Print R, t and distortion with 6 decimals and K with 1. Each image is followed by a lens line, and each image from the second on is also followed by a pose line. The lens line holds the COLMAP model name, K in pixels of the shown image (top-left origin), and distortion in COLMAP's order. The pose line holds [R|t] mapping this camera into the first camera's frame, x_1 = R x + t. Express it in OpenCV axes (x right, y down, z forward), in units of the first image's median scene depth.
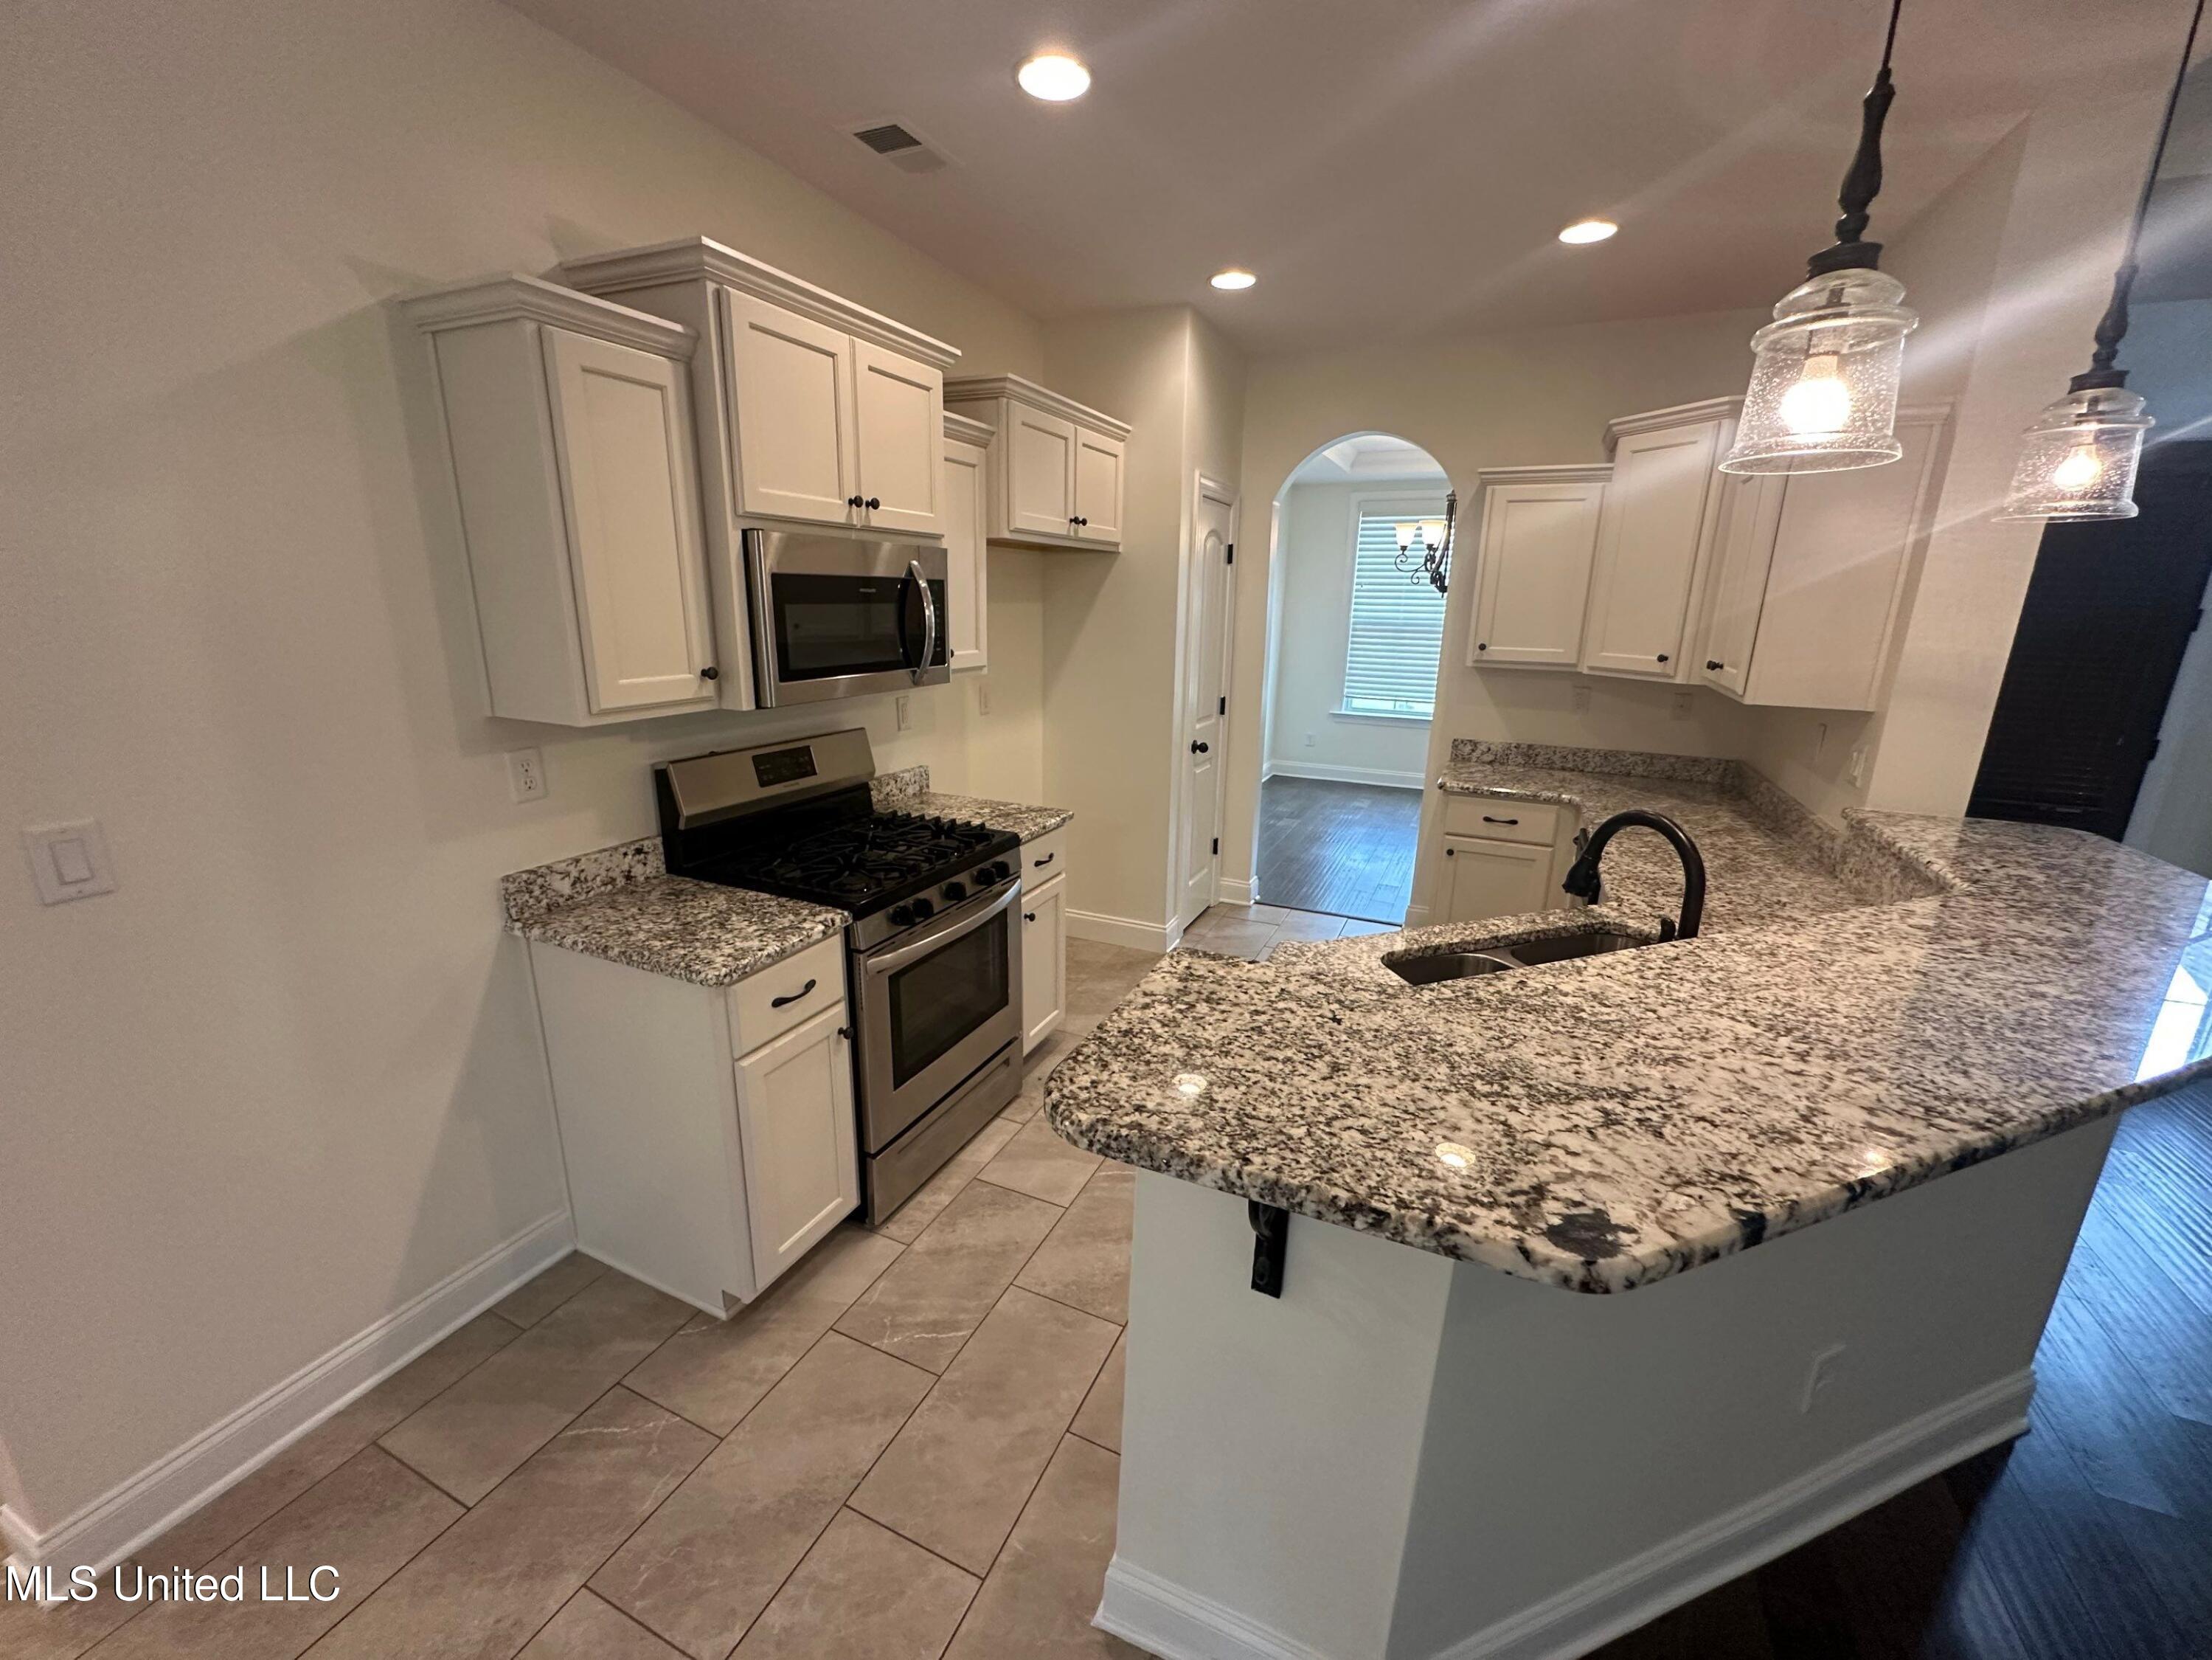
lens RADIAL K [[885.9, 0, 1108.0], [0, 885.9, 831.1], [0, 0, 1]] dist [-0.004255, 0.000010]
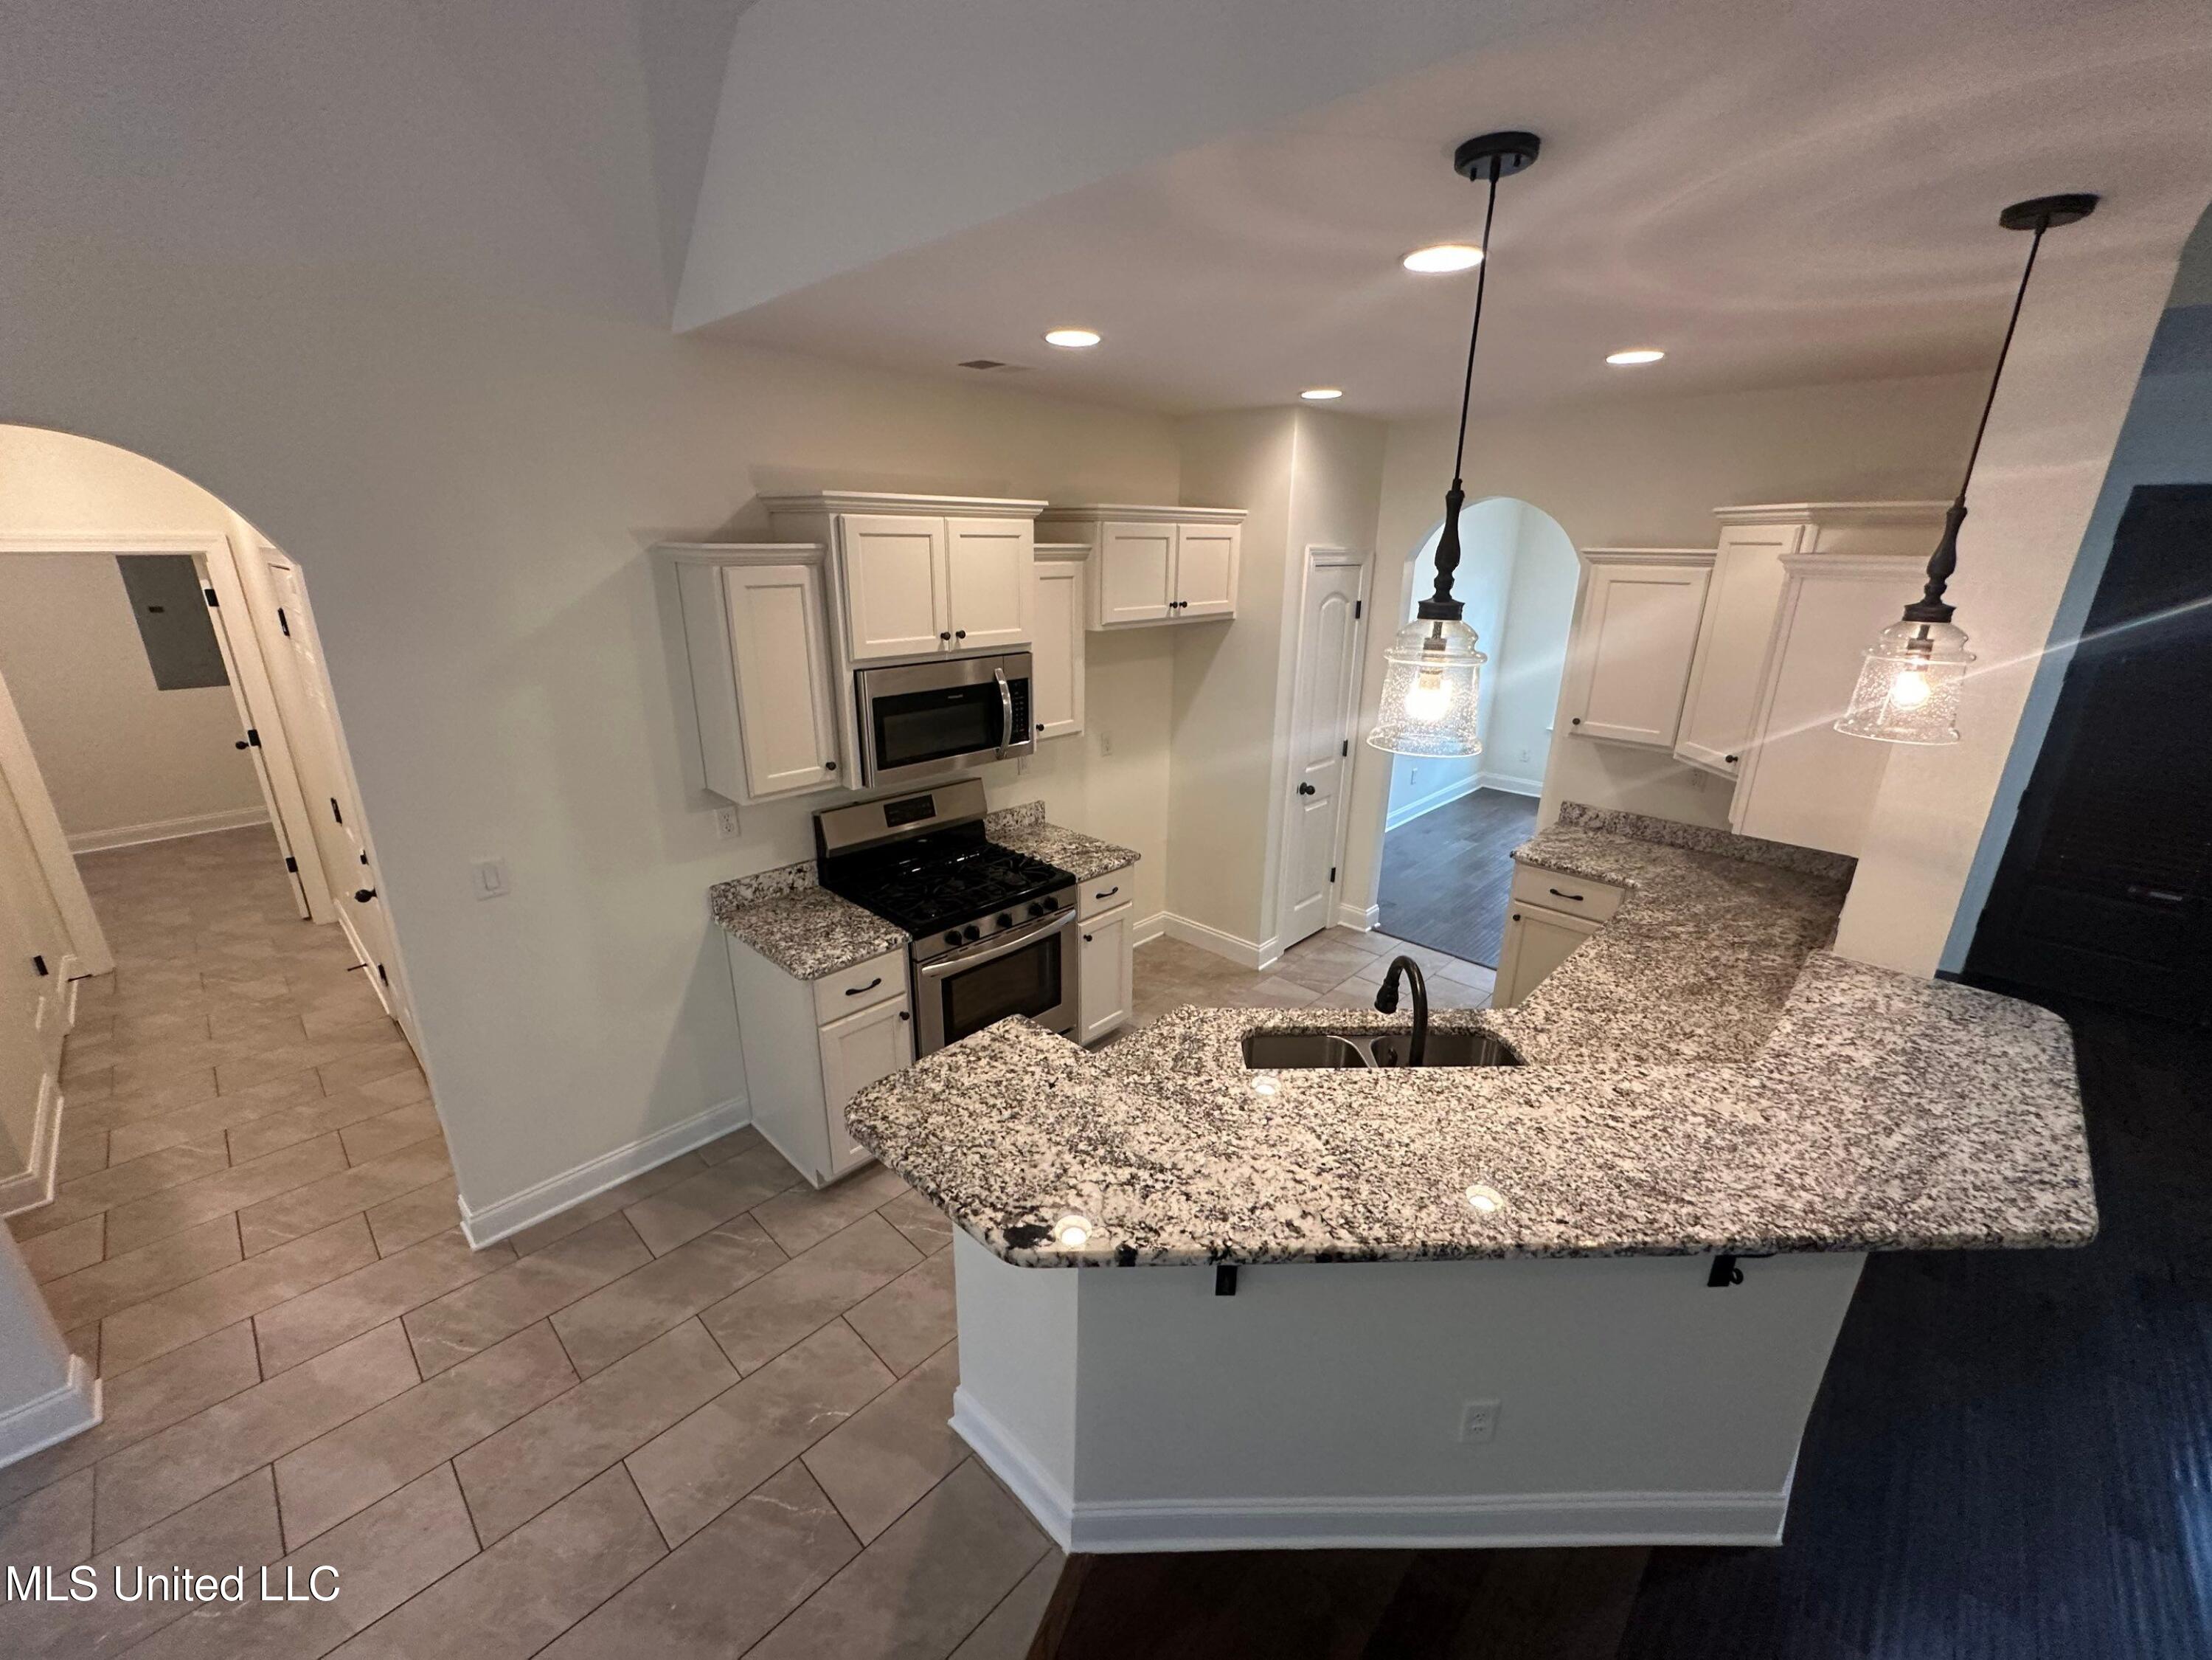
lens RADIAL K [[885.9, 0, 1106.1], [0, 885.9, 832.7], [0, 0, 1]] dist [-0.004255, 0.000010]
pose [[0.943225, 0.096400, -0.317857, 0.461877], [-0.078365, 0.994529, 0.069079, -0.201915], [0.322777, -0.040248, 0.945619, -0.257261]]
